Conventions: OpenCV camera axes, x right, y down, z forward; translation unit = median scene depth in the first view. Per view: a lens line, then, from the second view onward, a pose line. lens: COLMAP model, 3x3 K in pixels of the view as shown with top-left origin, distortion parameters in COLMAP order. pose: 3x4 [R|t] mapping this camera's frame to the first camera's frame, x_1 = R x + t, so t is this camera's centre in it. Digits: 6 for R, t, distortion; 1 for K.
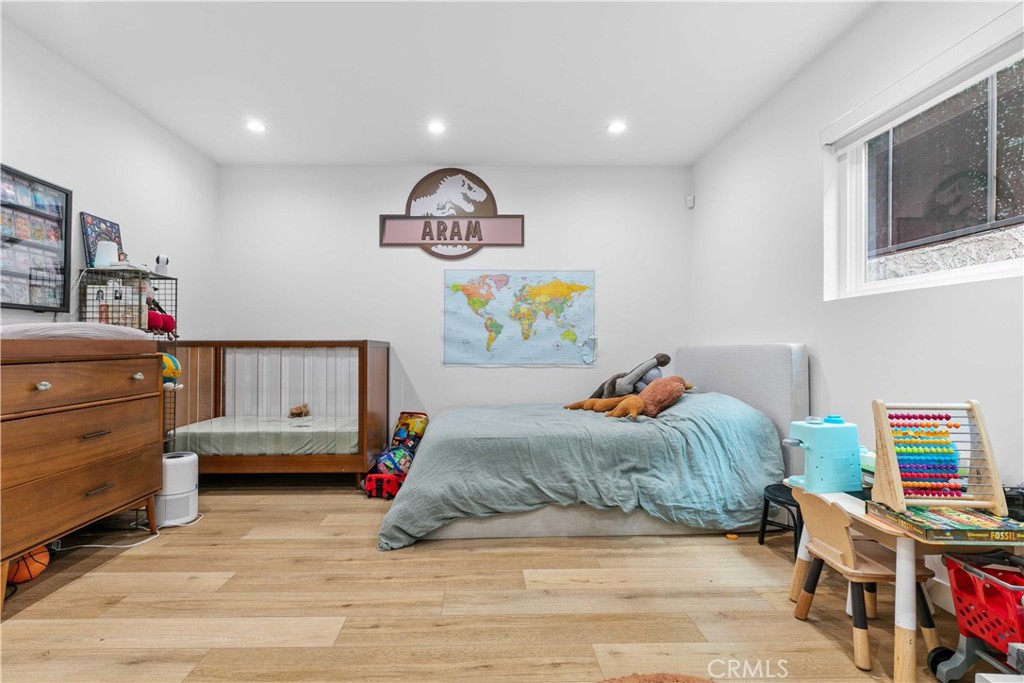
lens RADIAL K [[504.8, 0, 509.1], [0, 504.8, 340.3], [0, 0, 1]] dist [0.002434, 0.000054]
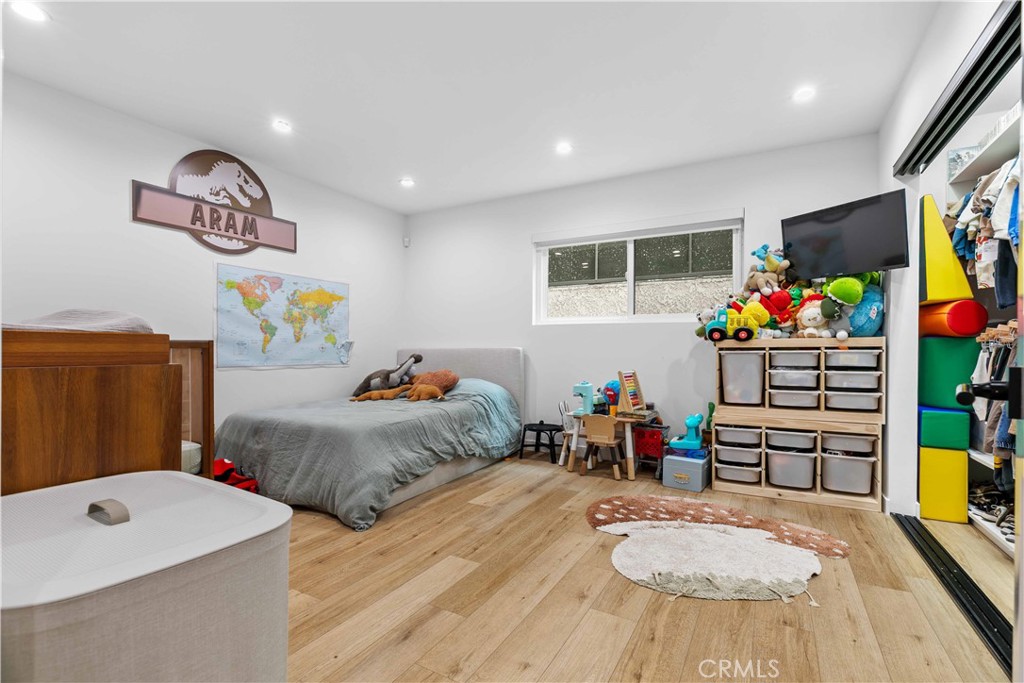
lens RADIAL K [[479.6, 0, 508.8], [0, 479.6, 347.5], [0, 0, 1]] dist [0.006157, 0.000757]
pose [[0.494549, 0.005331, 0.869134, -0.618446], [-0.013474, 0.999908, 0.001534, 0.002593], [-0.869045, -0.012469, 0.494575, 0.121074]]
